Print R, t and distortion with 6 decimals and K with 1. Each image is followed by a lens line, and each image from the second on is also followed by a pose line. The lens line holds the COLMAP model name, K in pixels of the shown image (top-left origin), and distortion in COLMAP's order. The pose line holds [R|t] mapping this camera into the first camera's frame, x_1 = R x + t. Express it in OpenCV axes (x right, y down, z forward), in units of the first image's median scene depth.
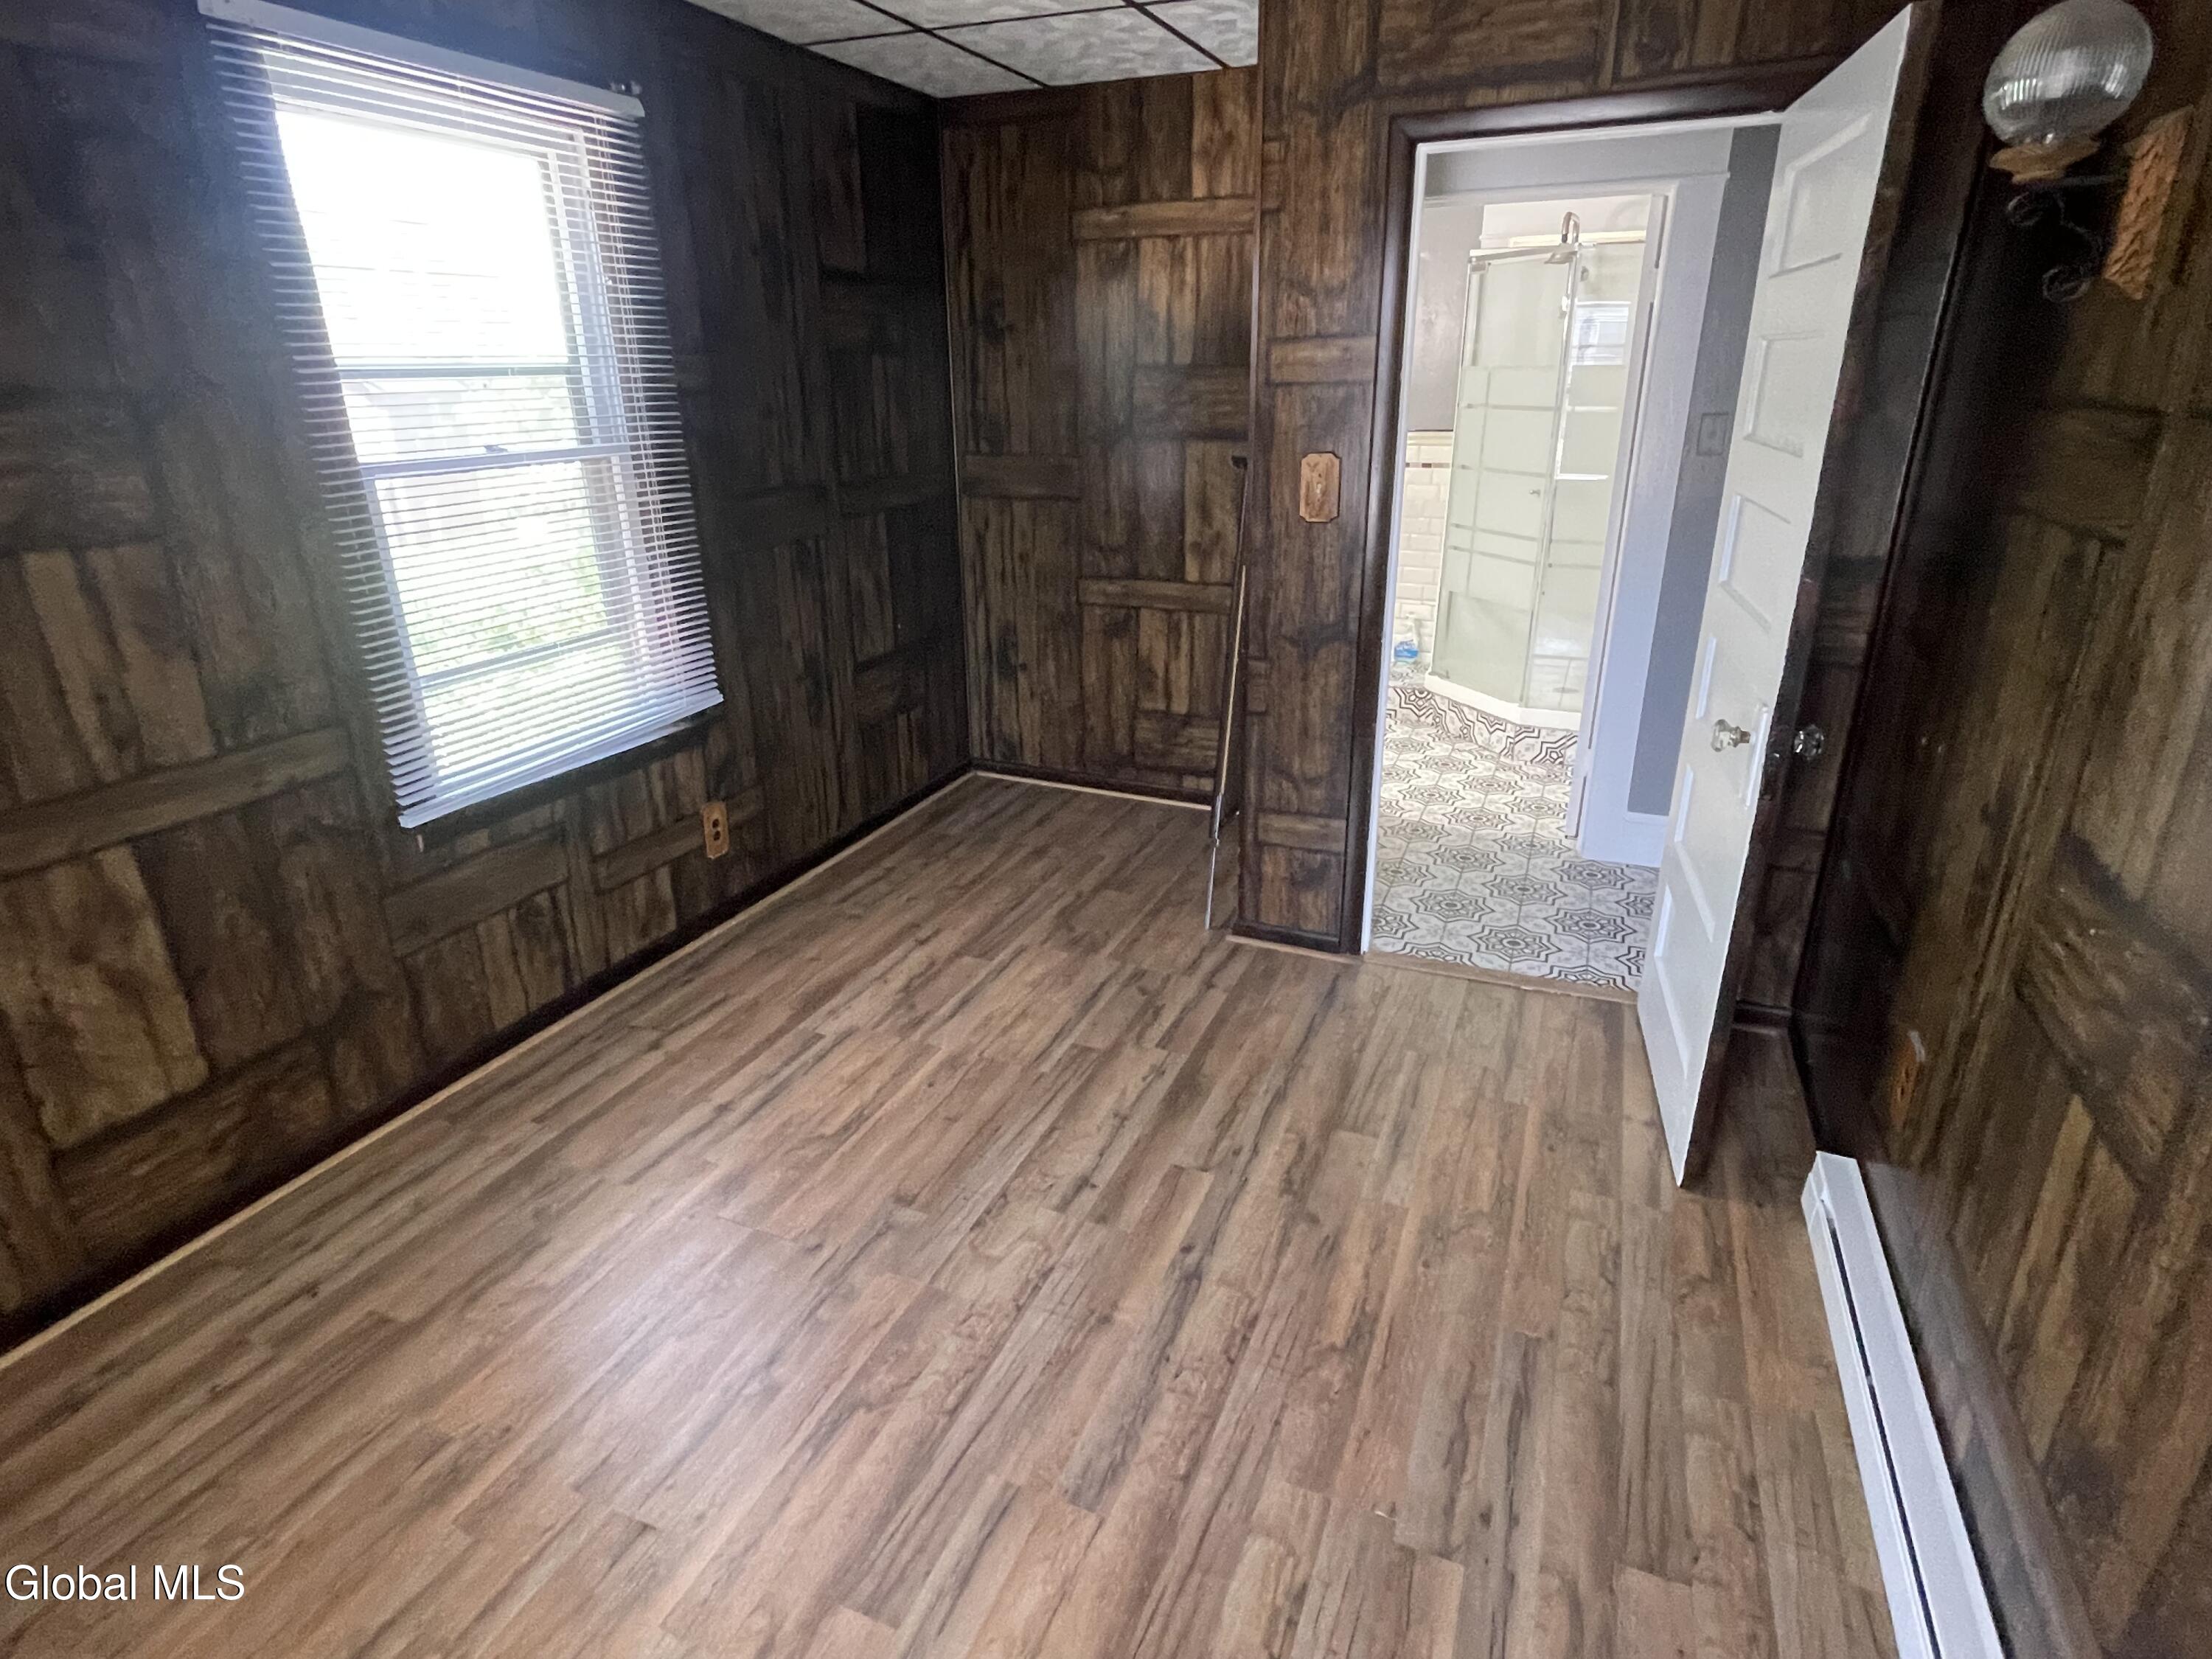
lens RADIAL K [[1169.9, 0, 1095.8], [0, 1169.9, 827.3], [0, 0, 1]] dist [-0.000526, -0.001052]
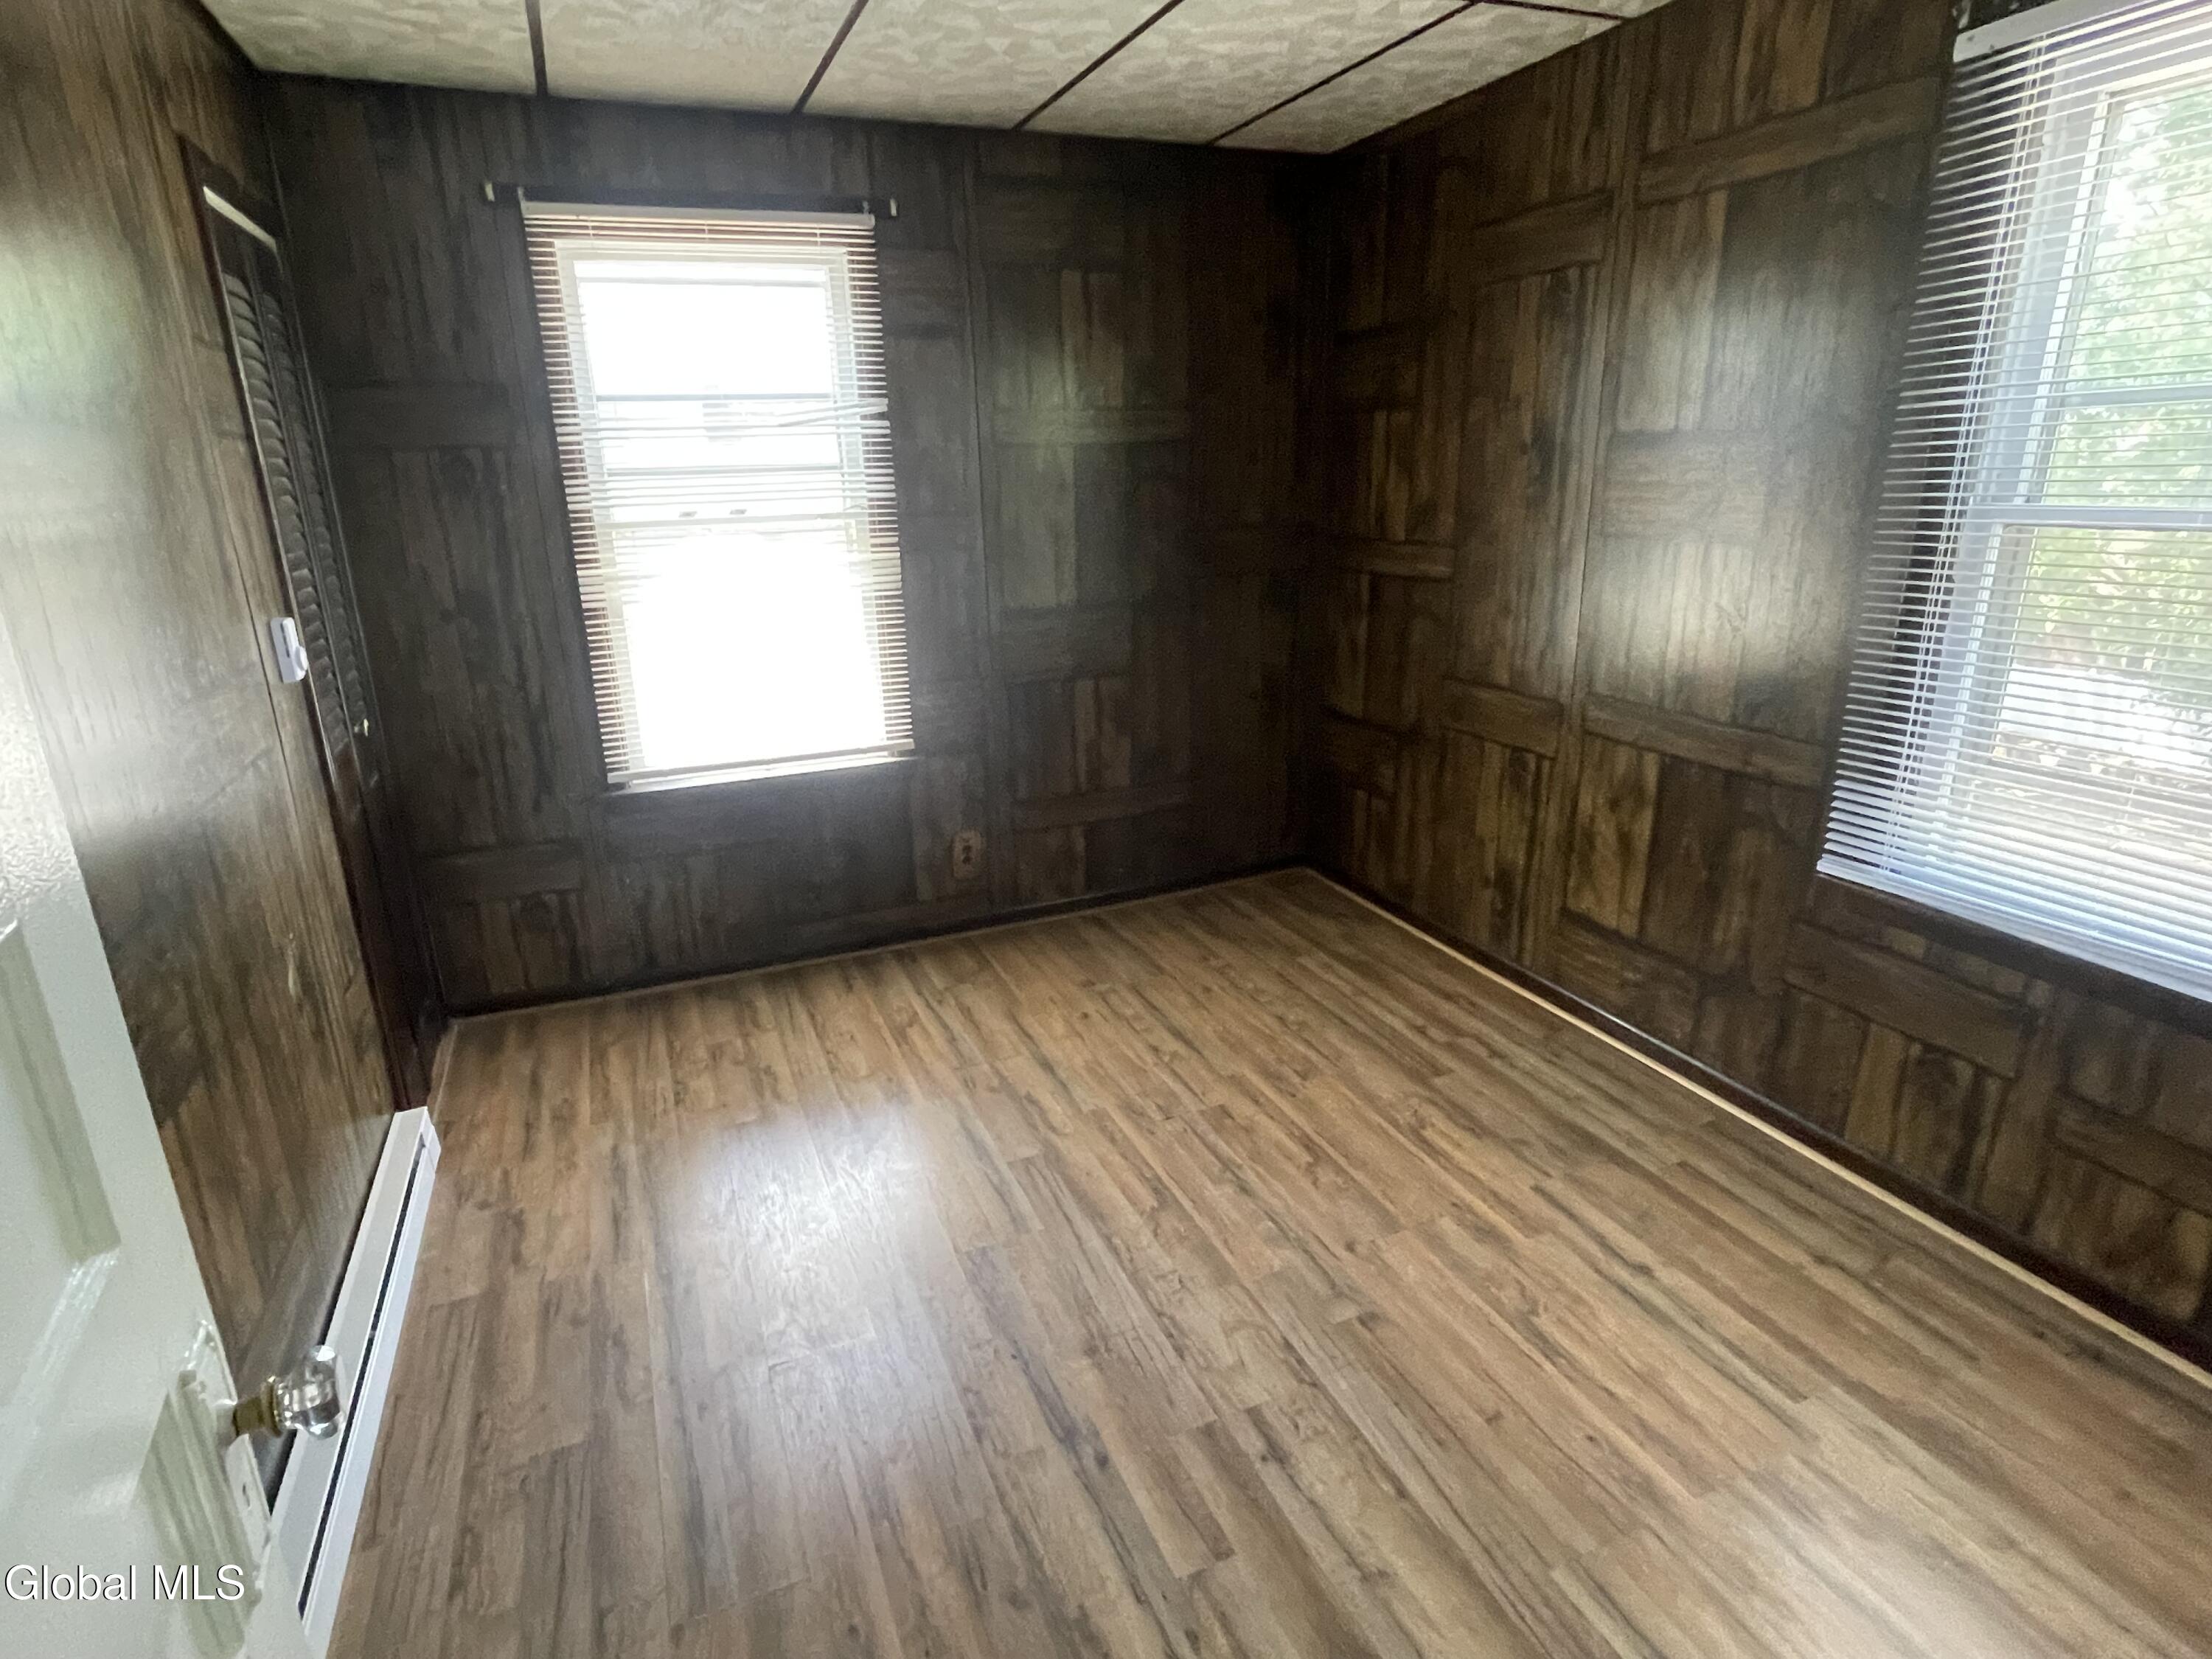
lens RADIAL K [[1169.9, 0, 1095.2], [0, 1169.9, 827.8], [0, 0, 1]] dist [-0.000526, -0.001052]
pose [[-0.700846, 0.243963, -0.670297, 0.490984], [-0.222895, 0.817739, 0.530680, -0.419315], [0.677594, 0.521330, -0.518730, 1.098734]]
